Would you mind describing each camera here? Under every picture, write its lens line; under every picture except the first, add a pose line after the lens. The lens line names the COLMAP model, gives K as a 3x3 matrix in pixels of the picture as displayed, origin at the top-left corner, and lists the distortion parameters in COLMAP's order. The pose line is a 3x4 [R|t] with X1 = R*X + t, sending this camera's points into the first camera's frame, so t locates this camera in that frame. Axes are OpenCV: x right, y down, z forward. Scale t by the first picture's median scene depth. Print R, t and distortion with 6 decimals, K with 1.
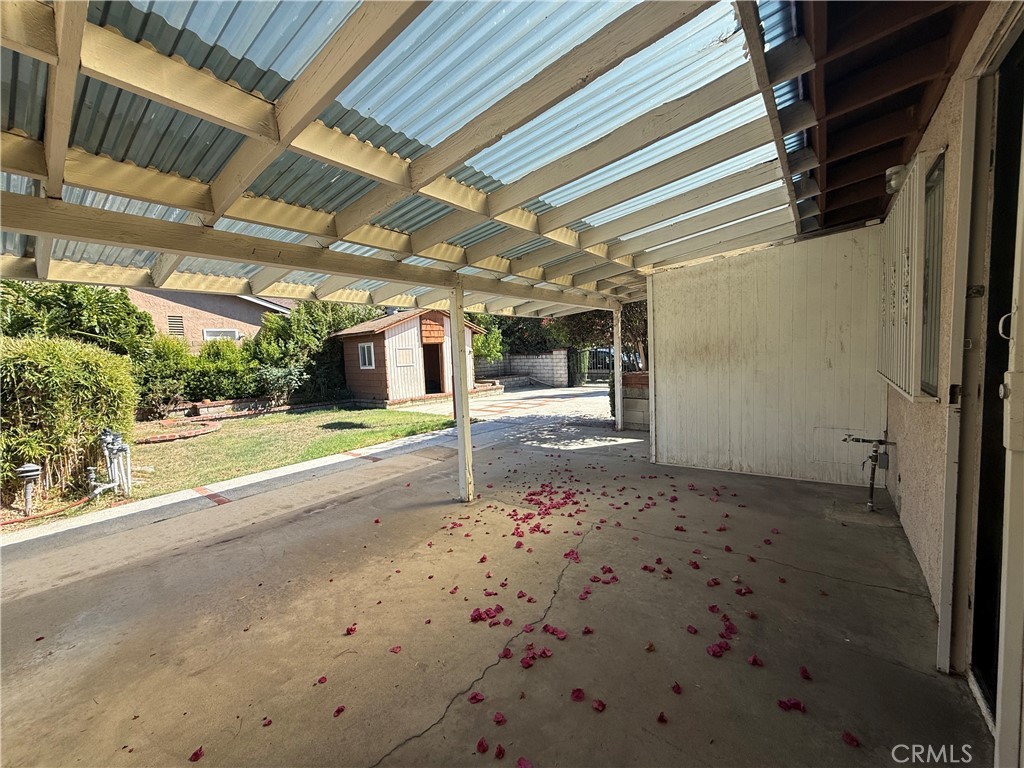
lens RADIAL K [[407.1, 0, 513.0], [0, 407.1, 385.4], [0, 0, 1]] dist [-0.000323, 0.000135]
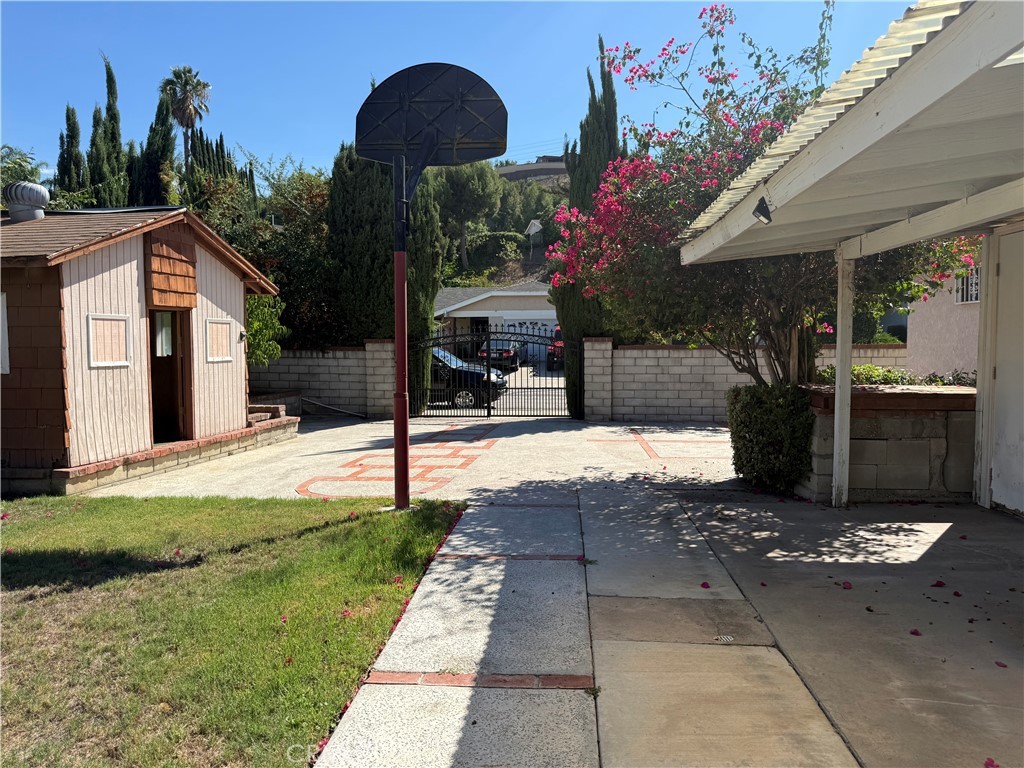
lens RADIAL K [[719.8, 0, 512.6], [0, 719.8, 382.3], [0, 0, 1]] dist [-0.002972, -0.000433]
pose [[0.841627, 0.012189, 0.539922, -0.295866], [0.009595, 0.999250, -0.037515, -0.007401], [-0.539974, 0.036754, 0.840879, 0.277168]]
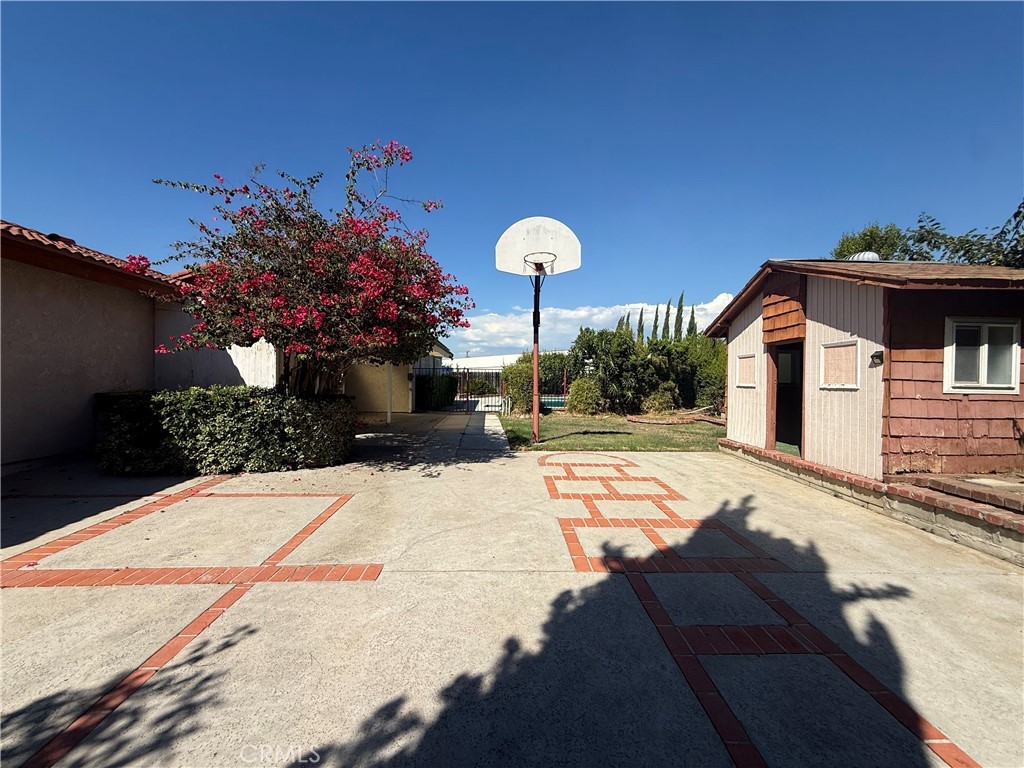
lens RADIAL K [[407.1, 0, 513.2], [0, 407.1, 383.0], [0, 0, 1]] dist [-0.000323, 0.000135]
pose [[-0.773805, 0.036517, -0.632370, 0.334569], [-0.029269, 0.995209, 0.093286, -0.093339], [0.632747, 0.090694, -0.769029, 1.186162]]
